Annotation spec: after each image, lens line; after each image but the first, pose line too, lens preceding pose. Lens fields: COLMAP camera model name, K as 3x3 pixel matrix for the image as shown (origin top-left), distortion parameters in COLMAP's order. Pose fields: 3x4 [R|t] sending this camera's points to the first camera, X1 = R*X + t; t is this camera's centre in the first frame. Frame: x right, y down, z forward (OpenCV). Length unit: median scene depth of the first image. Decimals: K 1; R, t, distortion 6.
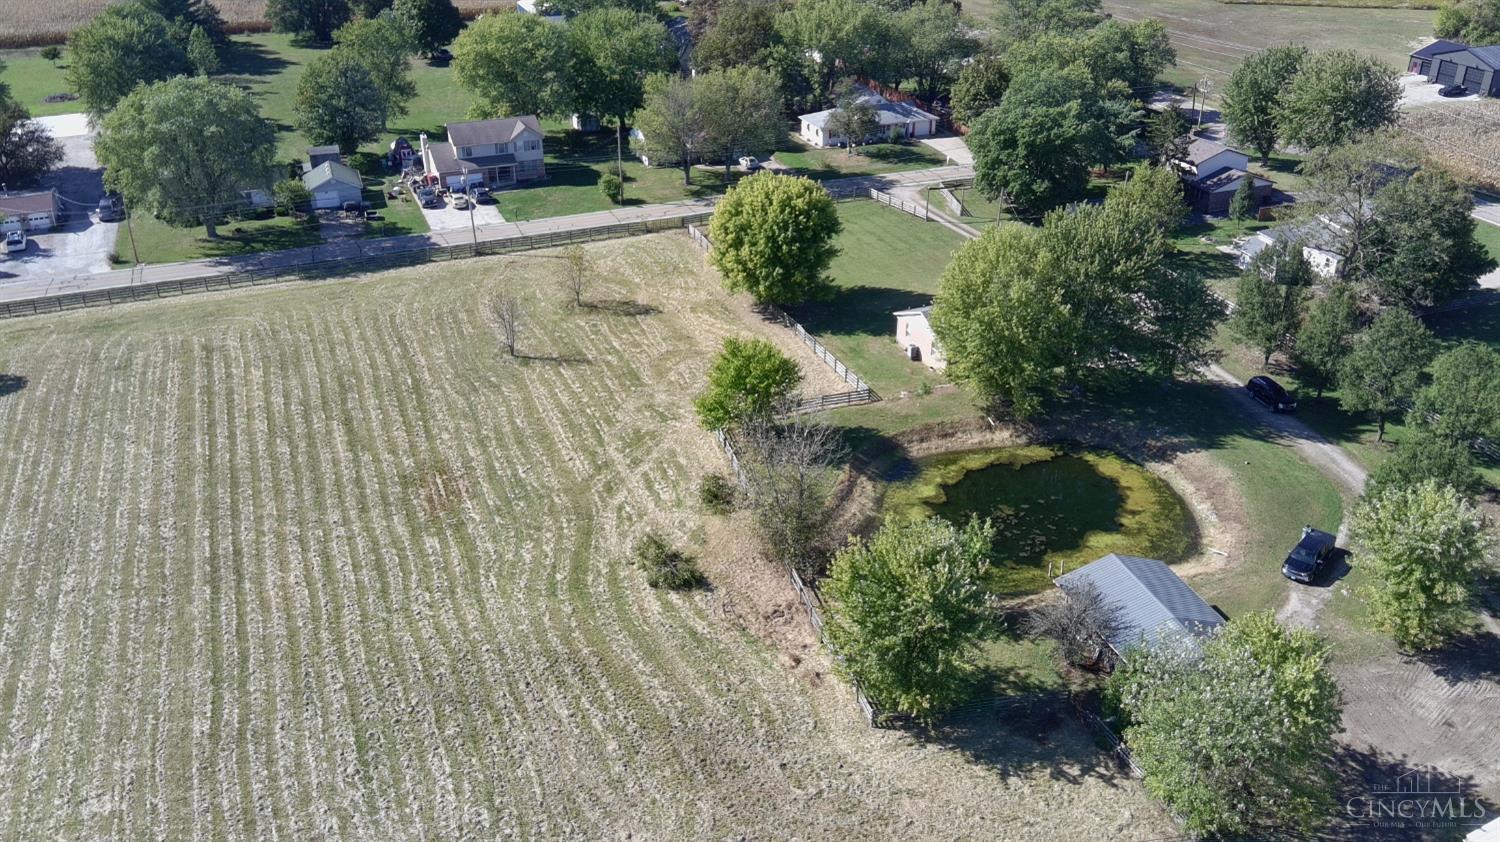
lens RADIAL K [[1260.9, 0, 750.0], [0, 1260.9, 421.0], [0, 0, 1]] dist [0.101335, -0.163269]
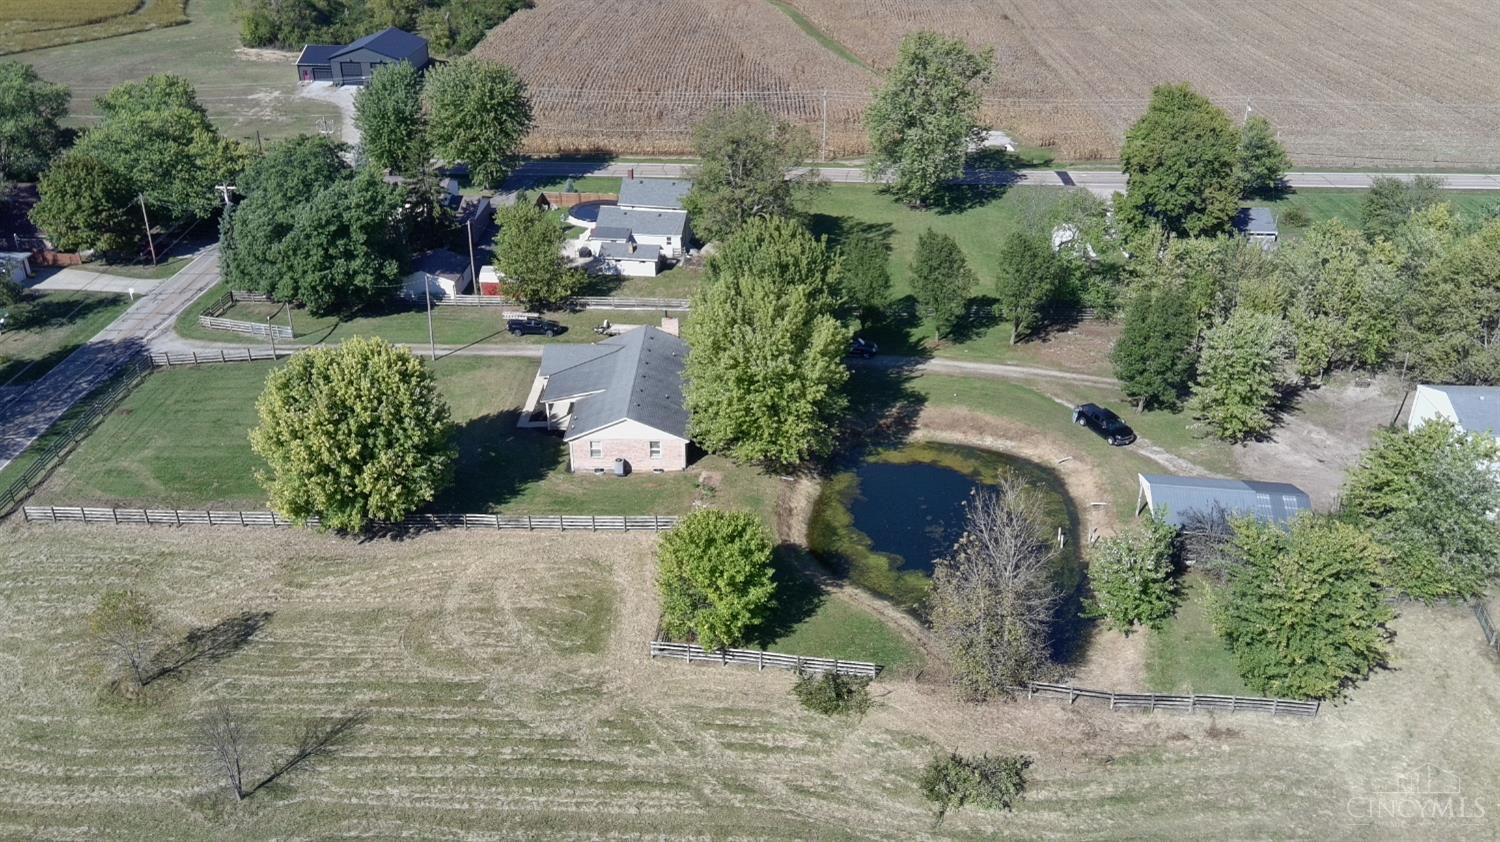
lens RADIAL K [[1260.9, 0, 750.0], [0, 1260.9, 421.0], [0, 0, 1]] dist [0.101335, -0.163269]
pose [[0.400245, -0.413022, 0.818057, -0.447474], [0.426386, 0.874097, 0.232701, -0.211973], [-0.811172, 0.255670, 0.525959, 0.437256]]
